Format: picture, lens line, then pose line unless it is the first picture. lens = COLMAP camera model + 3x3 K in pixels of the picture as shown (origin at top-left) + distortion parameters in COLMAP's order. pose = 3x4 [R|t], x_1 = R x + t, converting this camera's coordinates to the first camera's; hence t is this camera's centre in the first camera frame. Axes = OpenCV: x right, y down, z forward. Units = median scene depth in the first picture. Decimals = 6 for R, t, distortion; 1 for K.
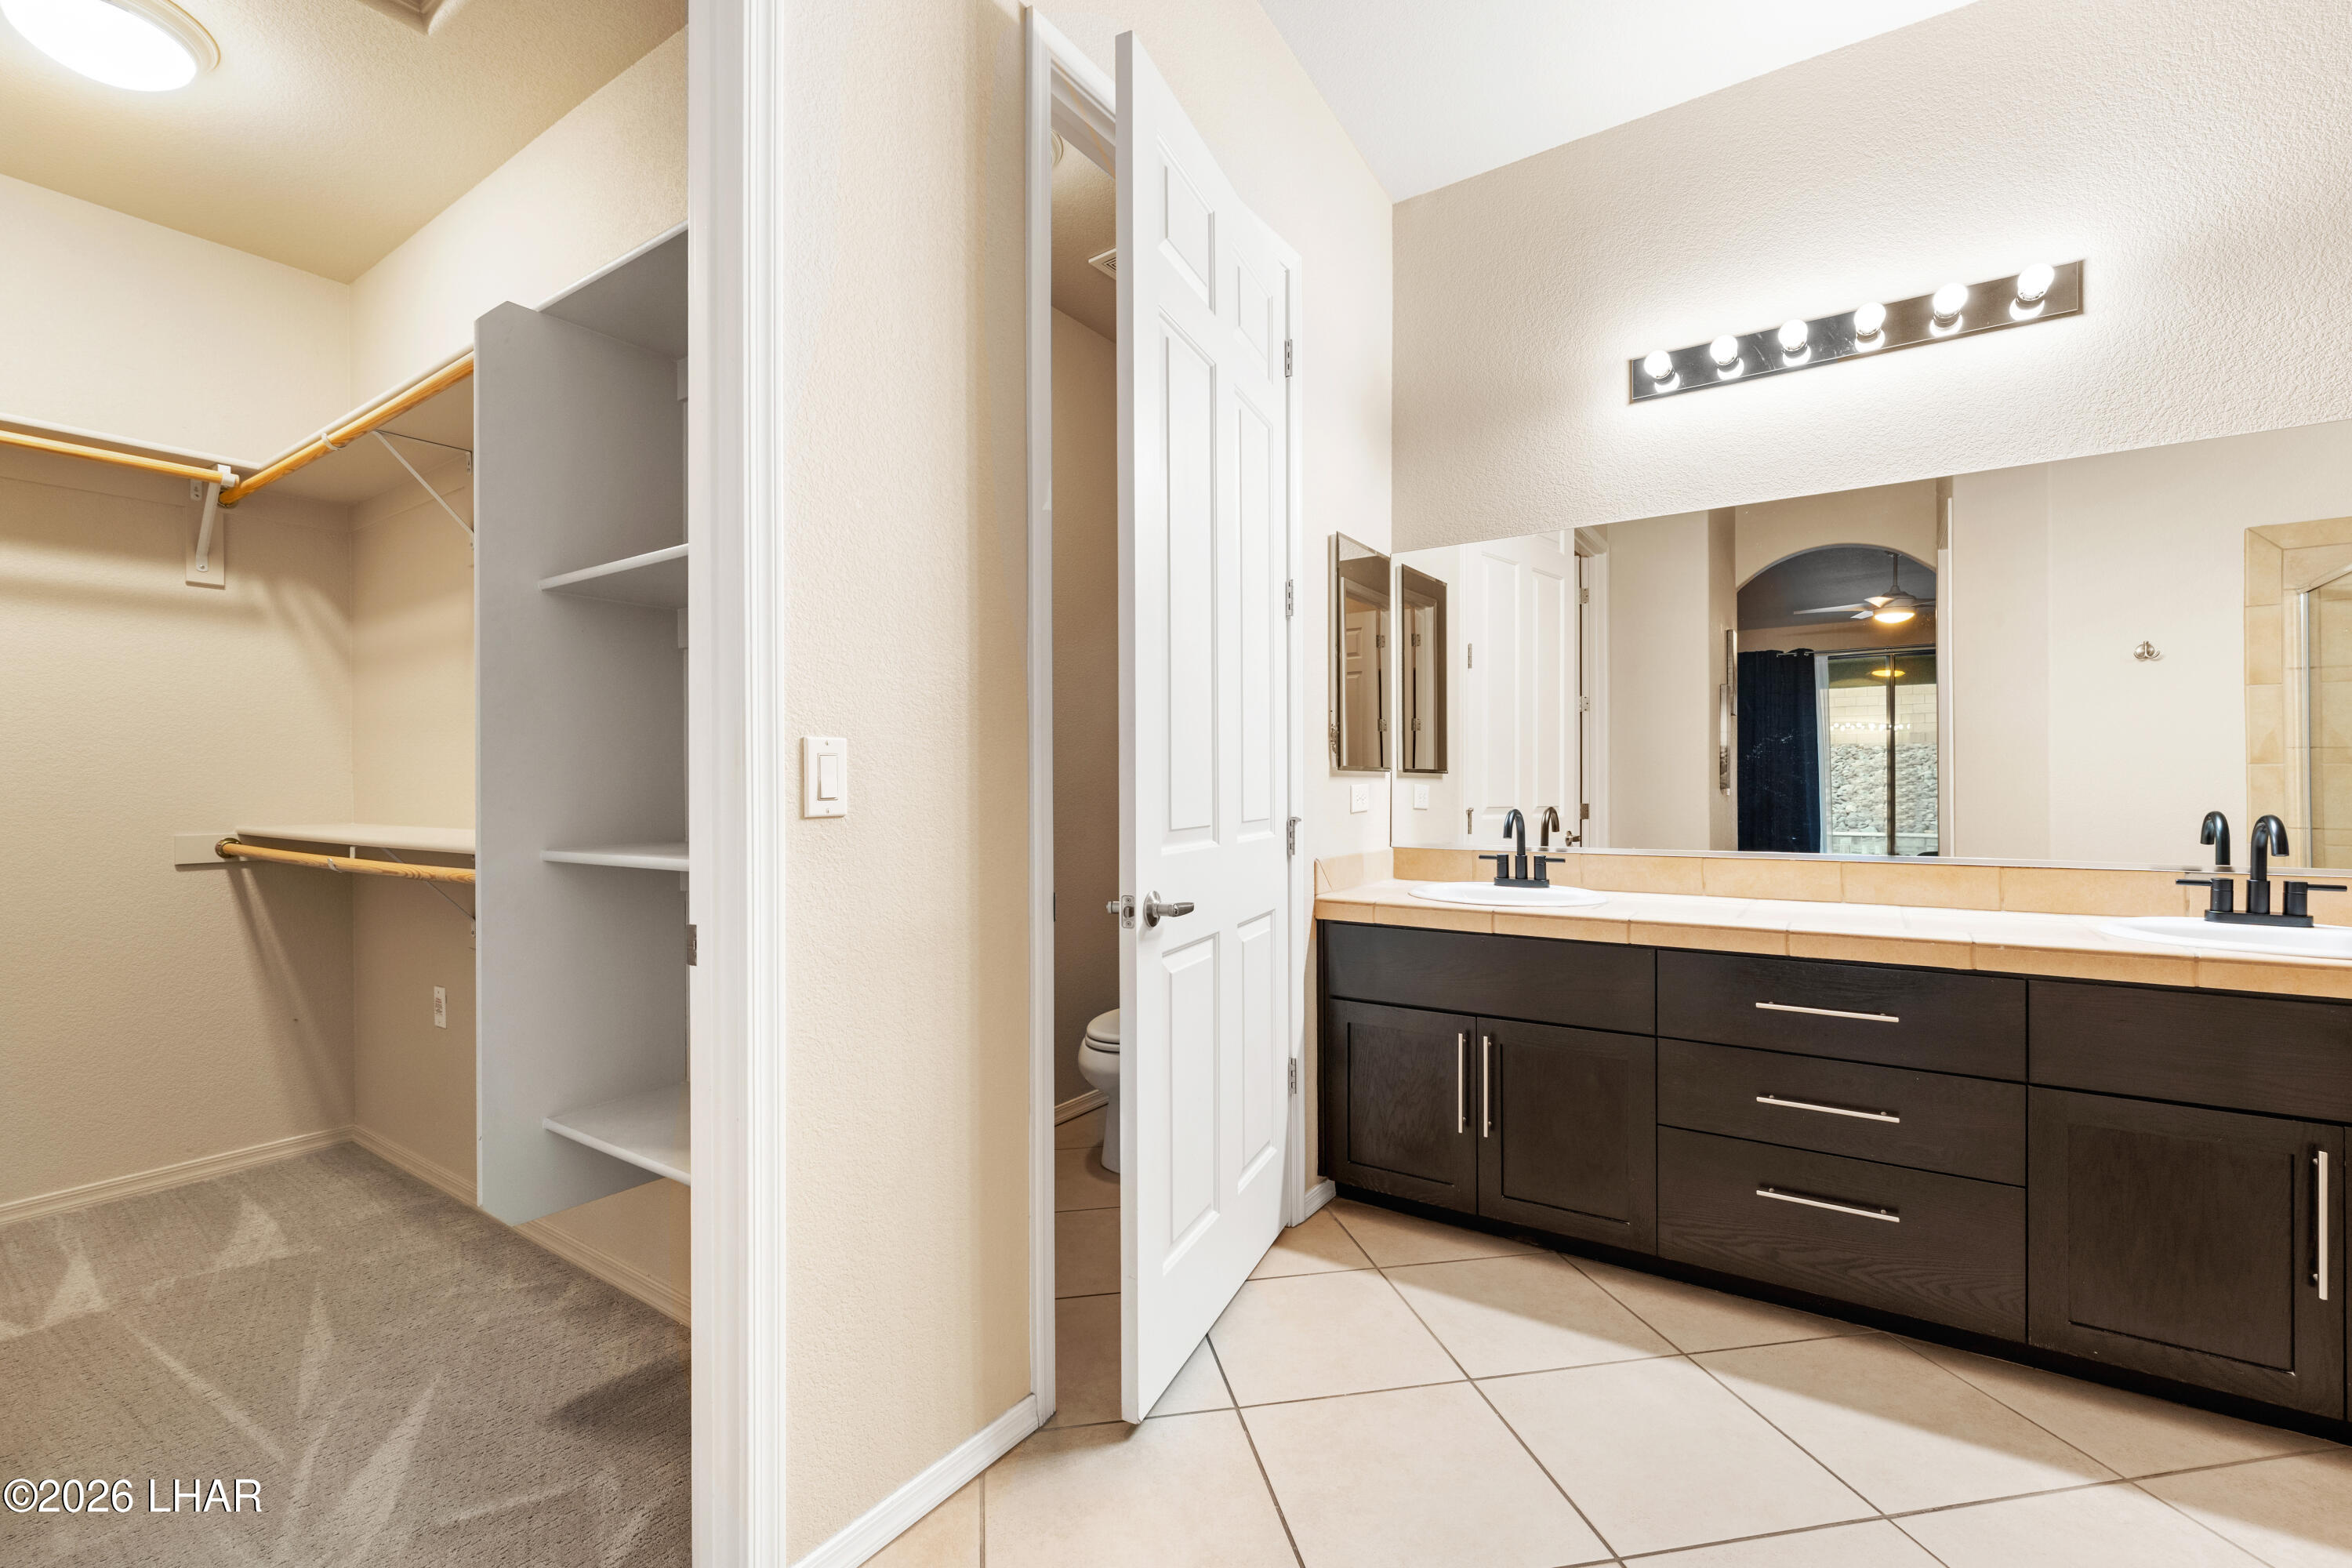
lens RADIAL K [[1048.5, 0, 1140.8], [0, 1048.5, 788.3], [0, 0, 1]] dist [-0.002869, 0.000861]
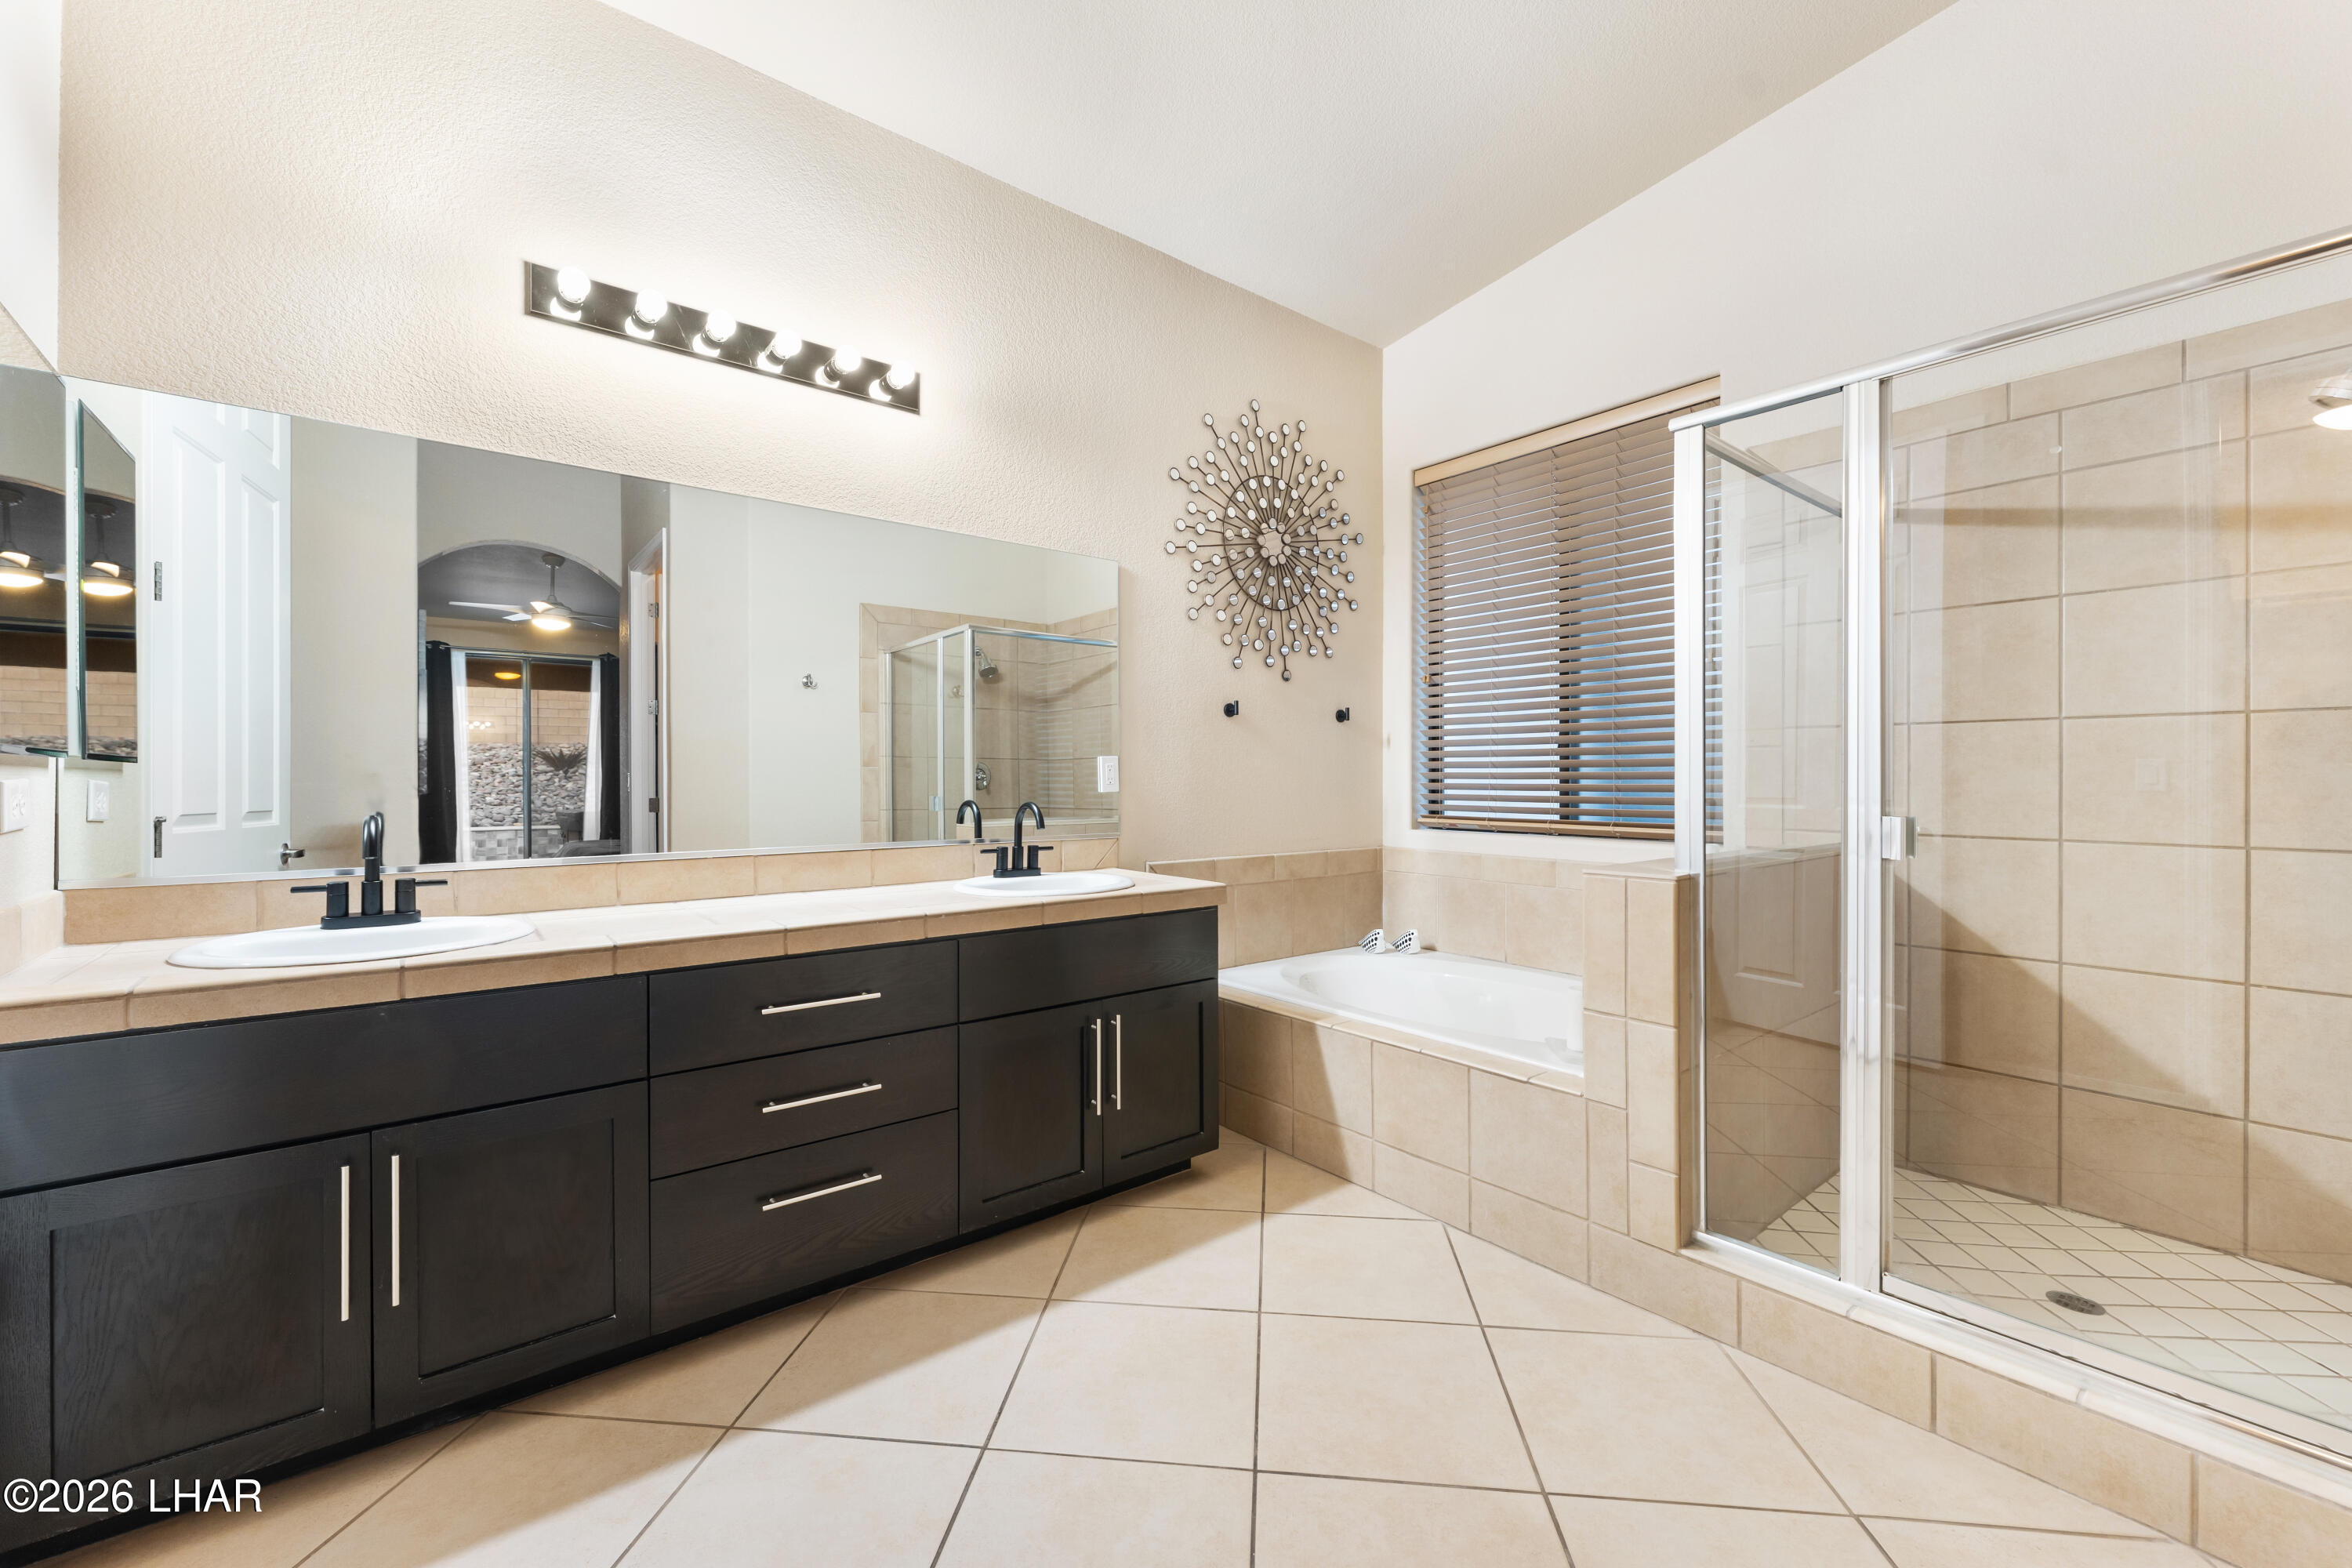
lens RADIAL K [[947.1, 0, 1177.1], [0, 947.1, 782.0], [0, 0, 1]] dist [0.000186, -0.000348]
pose [[0.257312, 0.000117, 0.966328, -0.119017], [0.002544, 0.999996, -0.000798, -0.000651], [-0.966325, 0.002663, 0.257311, 0.332500]]
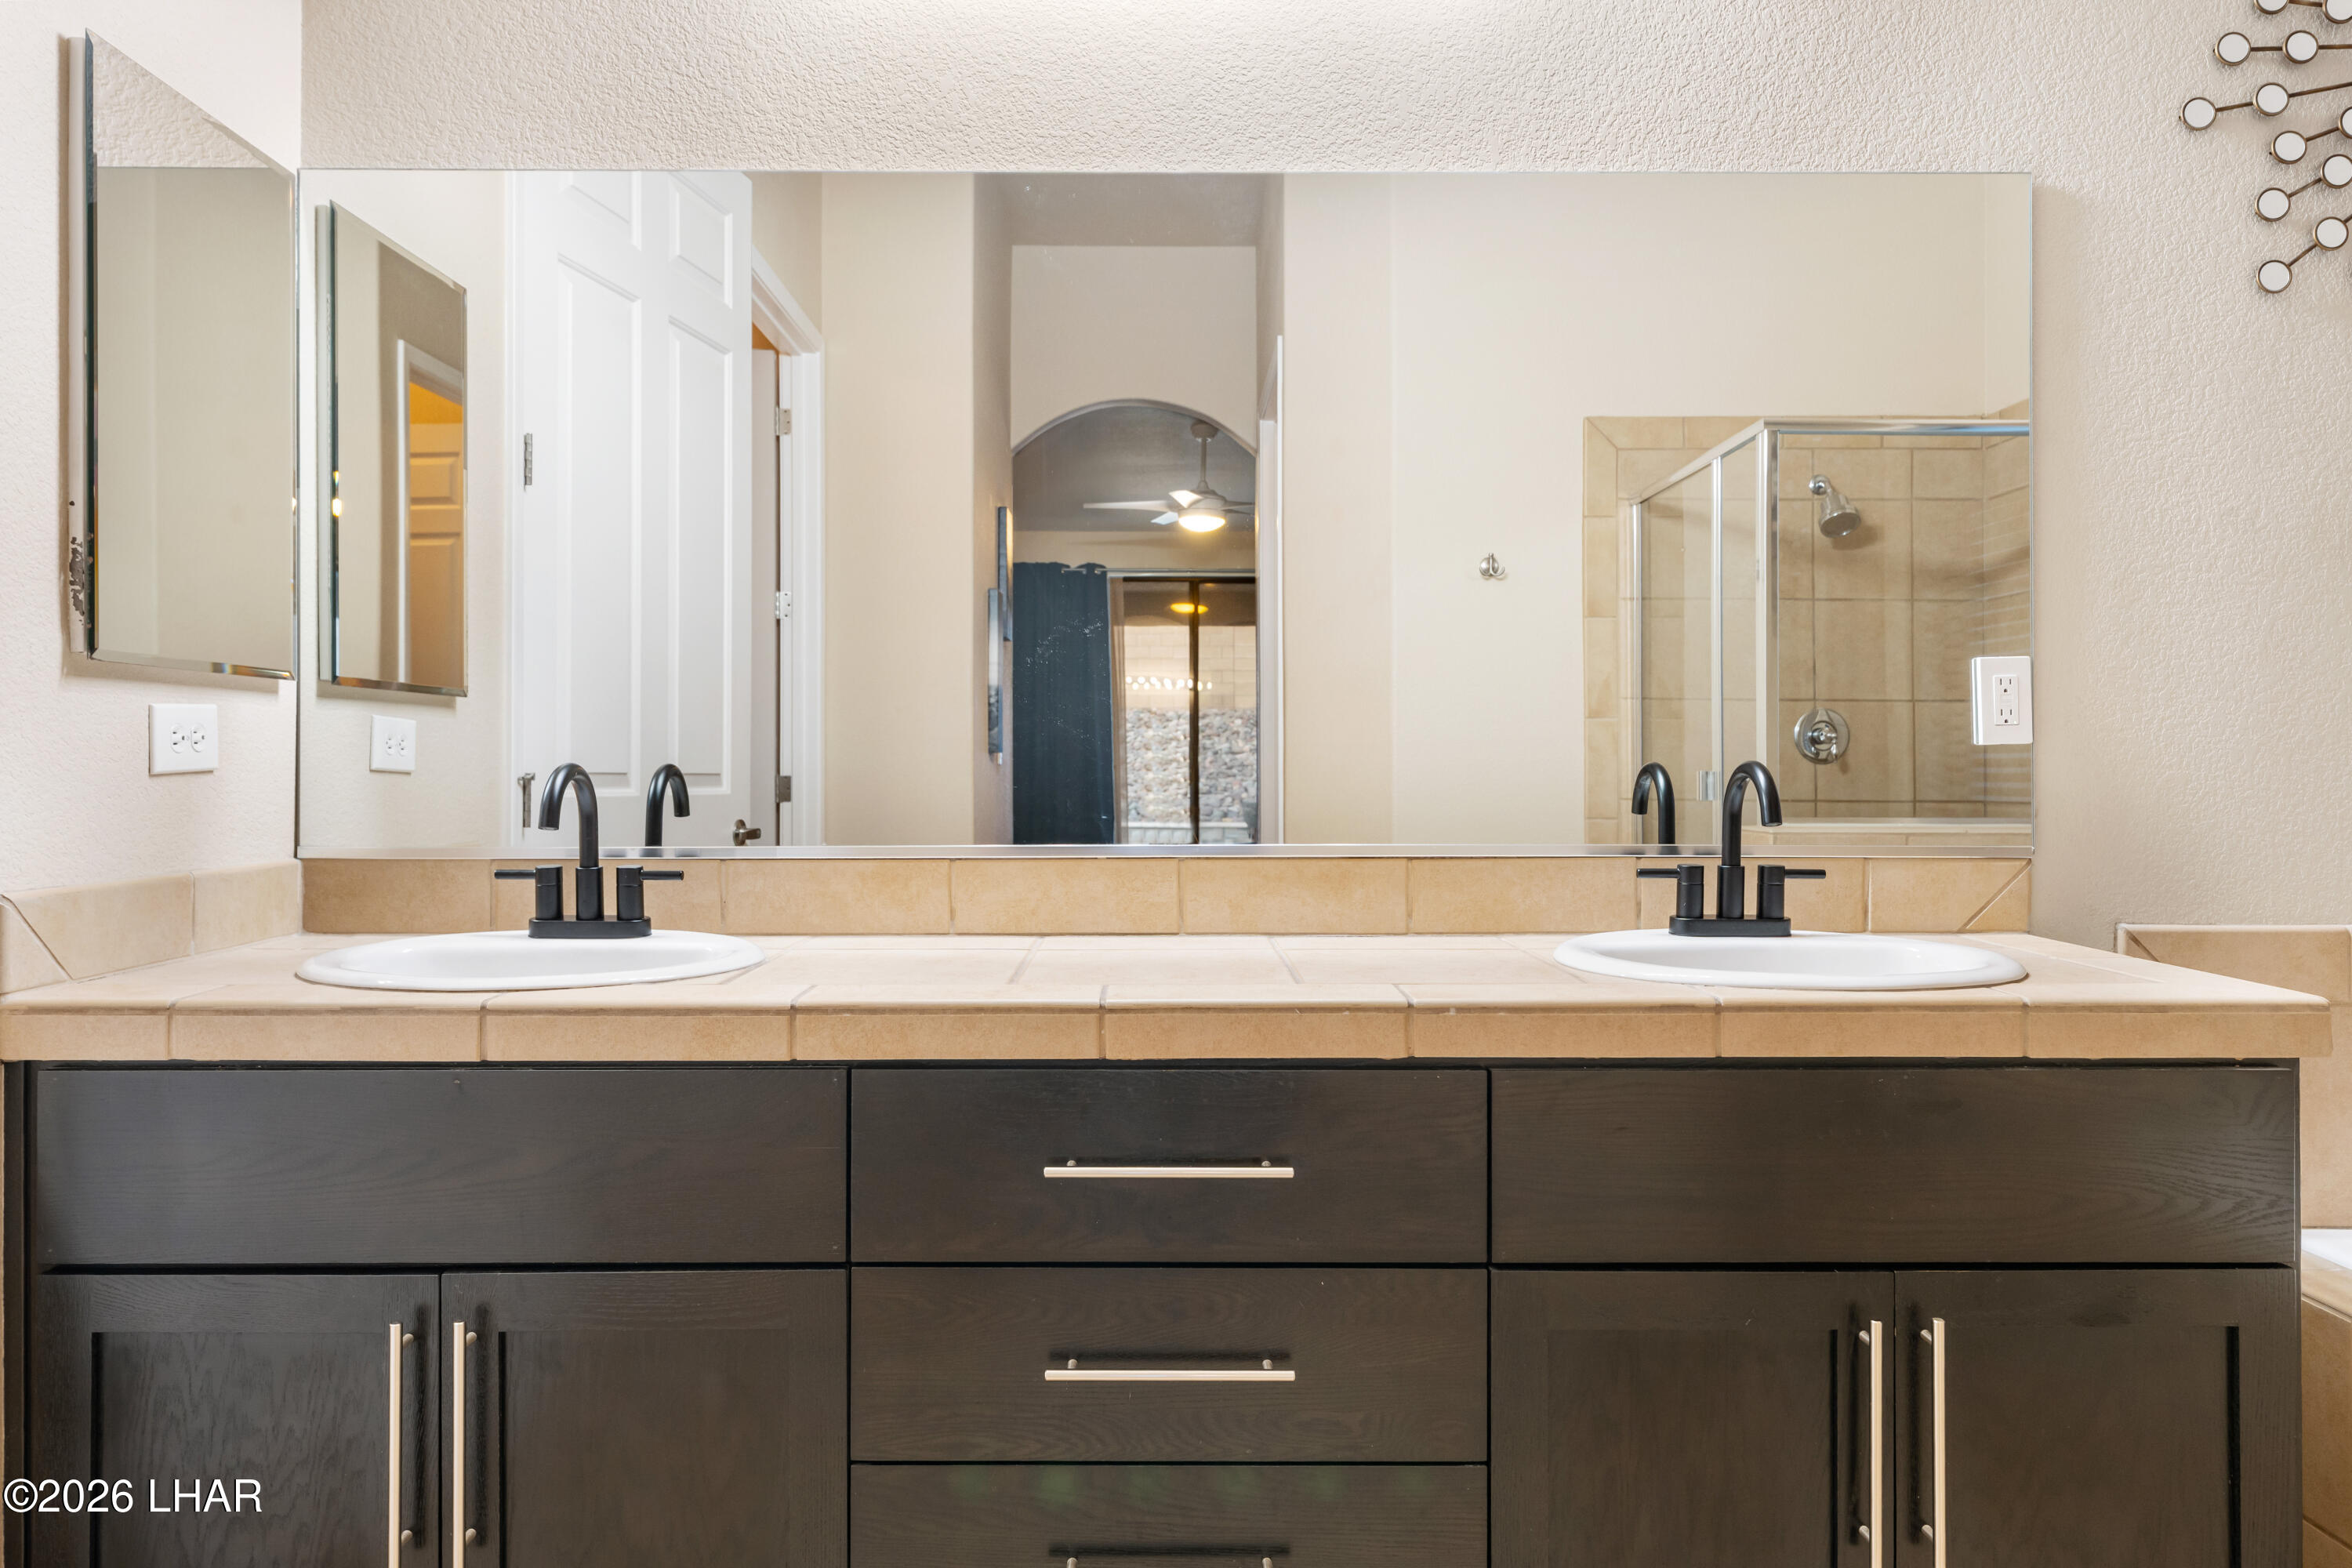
lens RADIAL K [[1548.0, 0, 1196.3], [0, 1548.0, 768.2], [0, 0, 1]] dist [0.002043, 0.004602]
pose [[0.804981, 0.003599, 0.593290, 0.188848], [-0.002291, 0.999993, -0.002959, 0.024259], [-0.593297, 0.001022, 0.804983, 0.328975]]
